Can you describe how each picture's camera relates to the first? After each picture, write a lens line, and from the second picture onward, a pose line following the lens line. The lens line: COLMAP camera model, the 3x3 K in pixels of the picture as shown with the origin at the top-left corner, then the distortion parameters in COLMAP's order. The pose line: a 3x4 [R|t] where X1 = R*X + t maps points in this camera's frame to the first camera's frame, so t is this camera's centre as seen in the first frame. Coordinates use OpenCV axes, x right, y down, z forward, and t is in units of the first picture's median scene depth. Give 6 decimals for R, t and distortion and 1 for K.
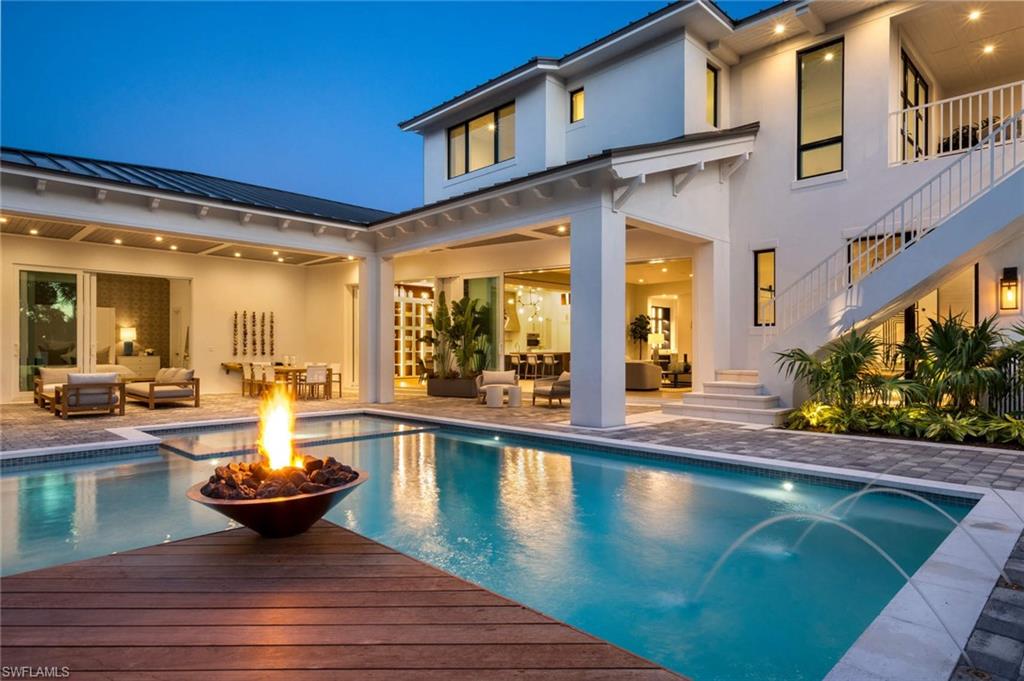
lens RADIAL K [[591.2, 0, 511.9], [0, 591.2, 347.0], [0, 0, 1]] dist [0.009634, 0.000961]
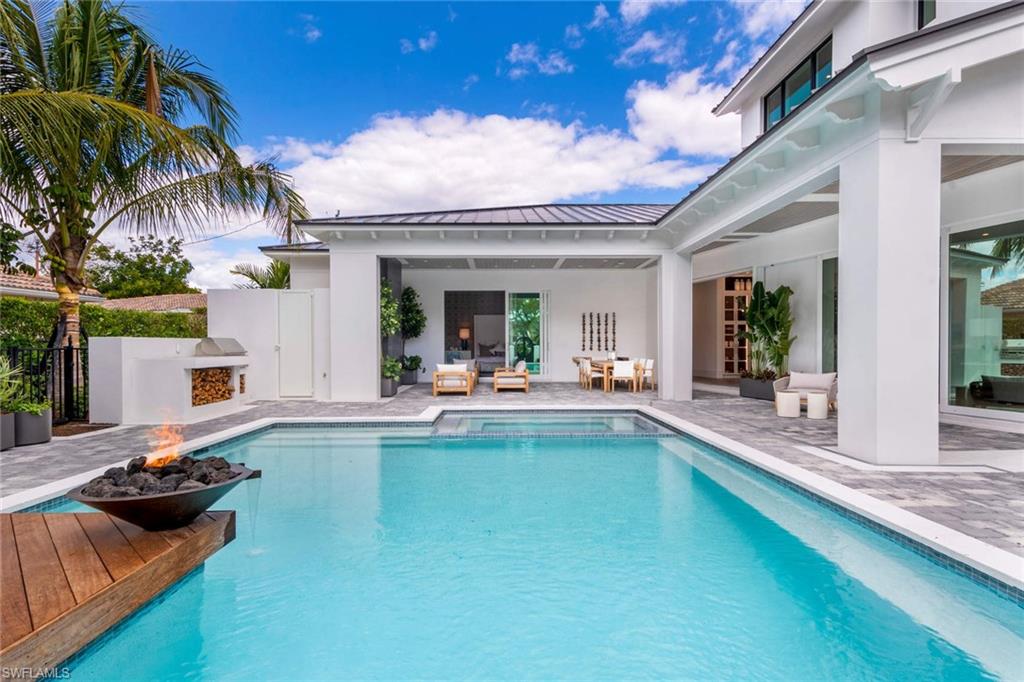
lens RADIAL K [[525.5, 0, 513.0], [0, 525.5, 340.0], [0, 0, 1]] dist [0.004494, 0.000621]
pose [[0.730825, -0.006054, -0.682538, 0.149735], [0.003602, 0.999981, -0.005012, -0.002076], [0.682556, 0.001204, 0.730833, 0.154900]]
